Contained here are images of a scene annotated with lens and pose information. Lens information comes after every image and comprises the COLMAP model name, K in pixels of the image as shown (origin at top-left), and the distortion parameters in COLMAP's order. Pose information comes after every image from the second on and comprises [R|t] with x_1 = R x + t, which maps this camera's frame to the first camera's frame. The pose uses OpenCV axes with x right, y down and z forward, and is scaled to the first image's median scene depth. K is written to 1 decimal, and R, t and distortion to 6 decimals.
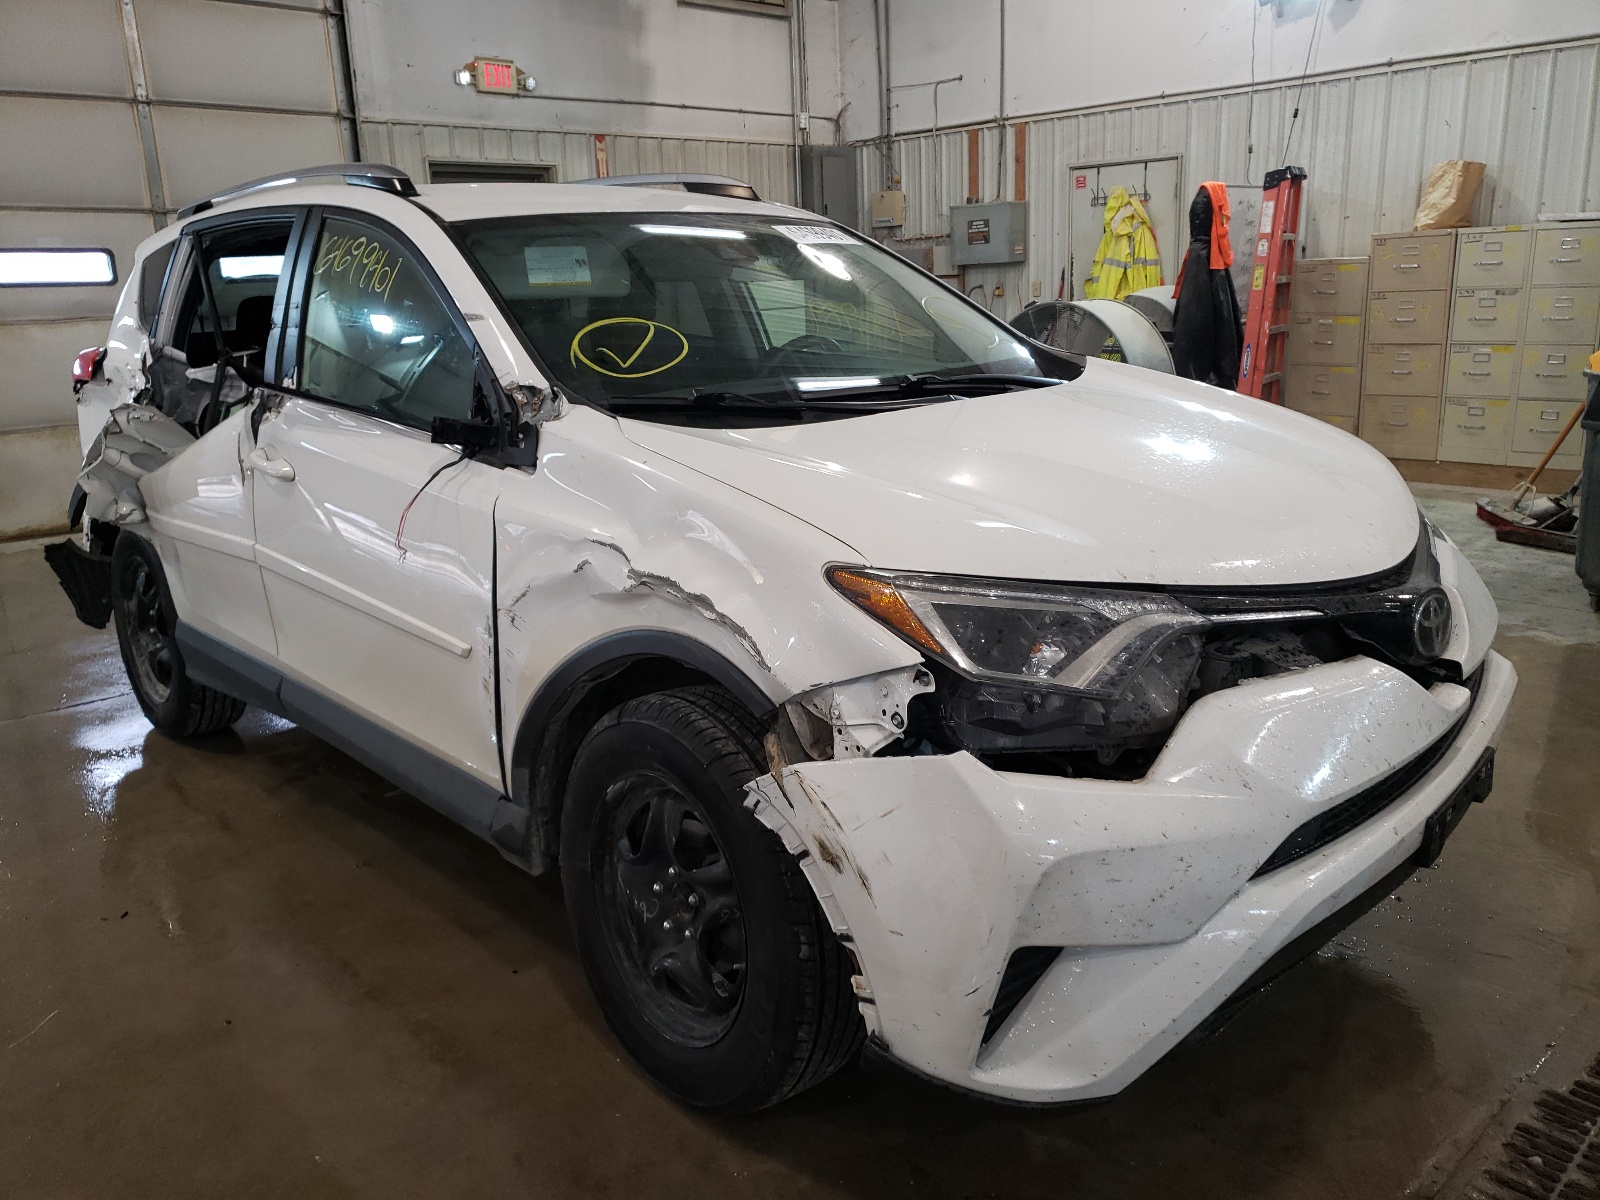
lens RADIAL K [[1269.2, 0, 796.1], [0, 1269.2, 605.3], [0, 0, 1]] dist [0.085426, -0.094605]
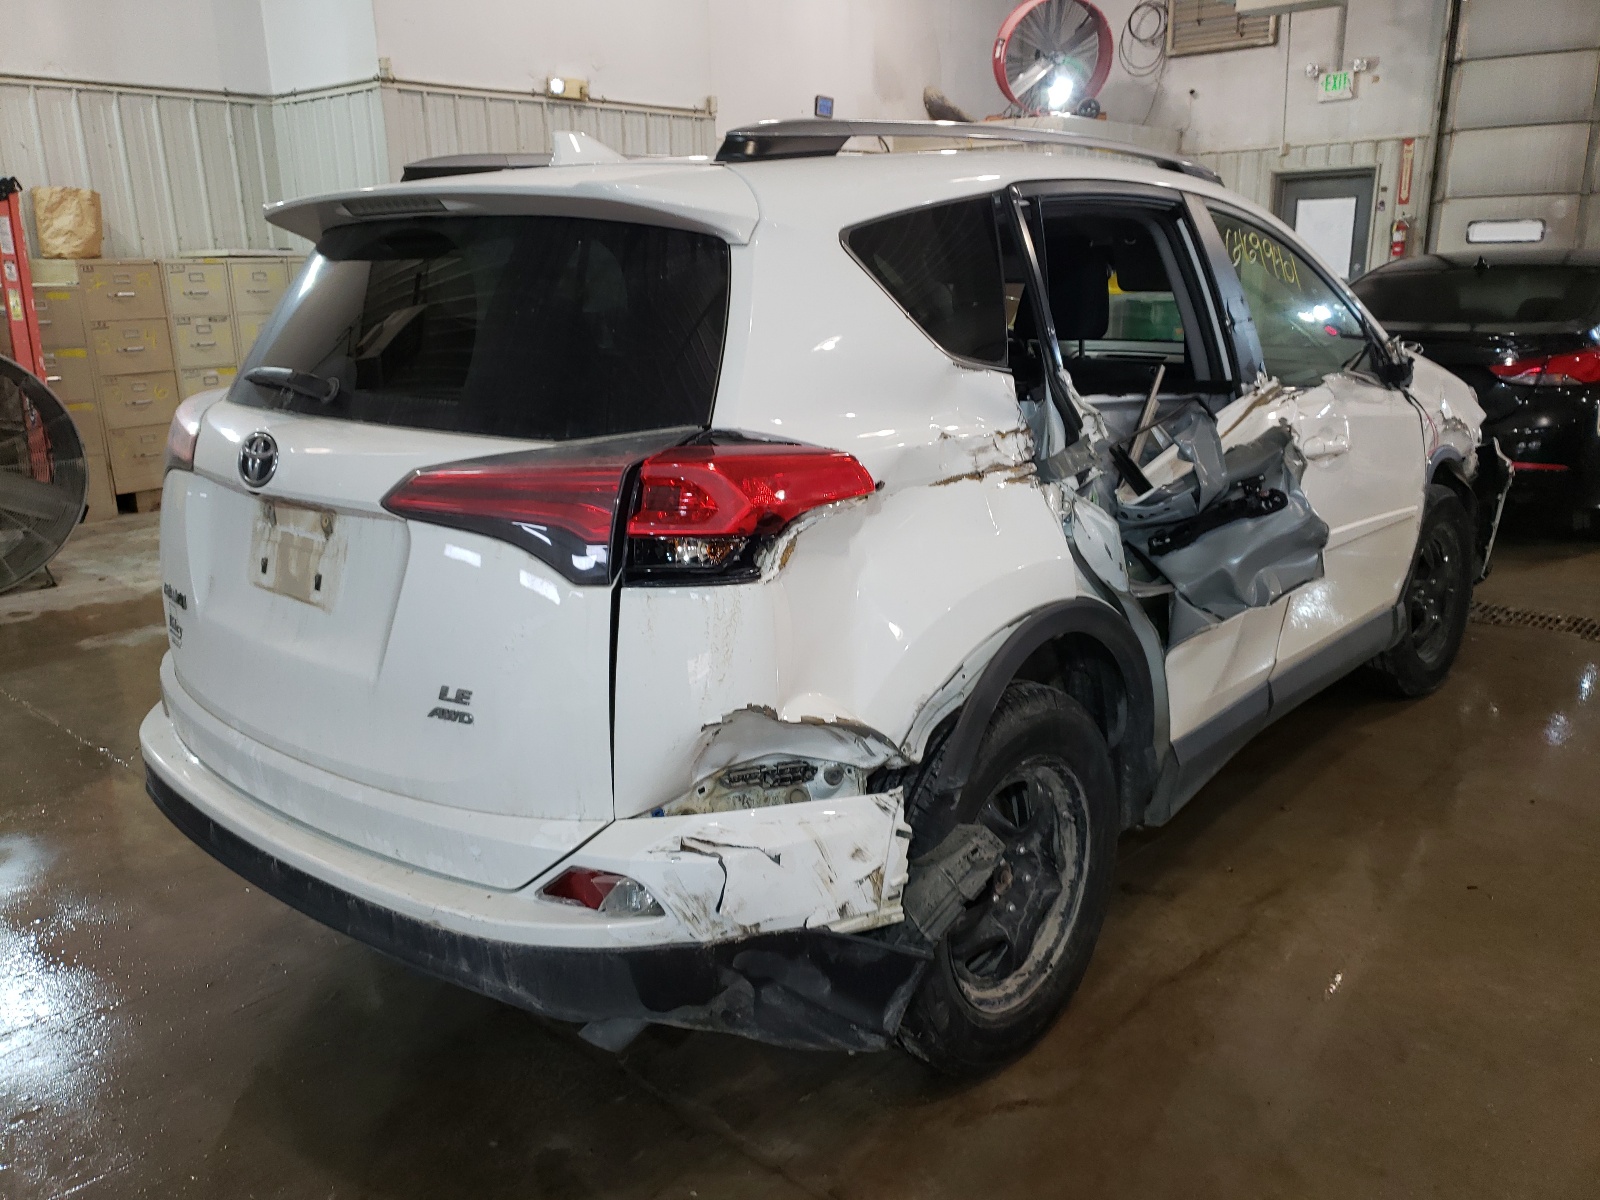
lens RADIAL K [[1269.2, 0, 796.1], [0, 1269.2, 605.3], [0, 0, 1]] dist [0.085426, -0.094605]
pose [[-0.118014, -0.225793, 0.967001, -0.600074], [0.265851, 0.931074, 0.249849, -0.156953], [-0.956763, 0.286564, -0.049853, 0.646207]]
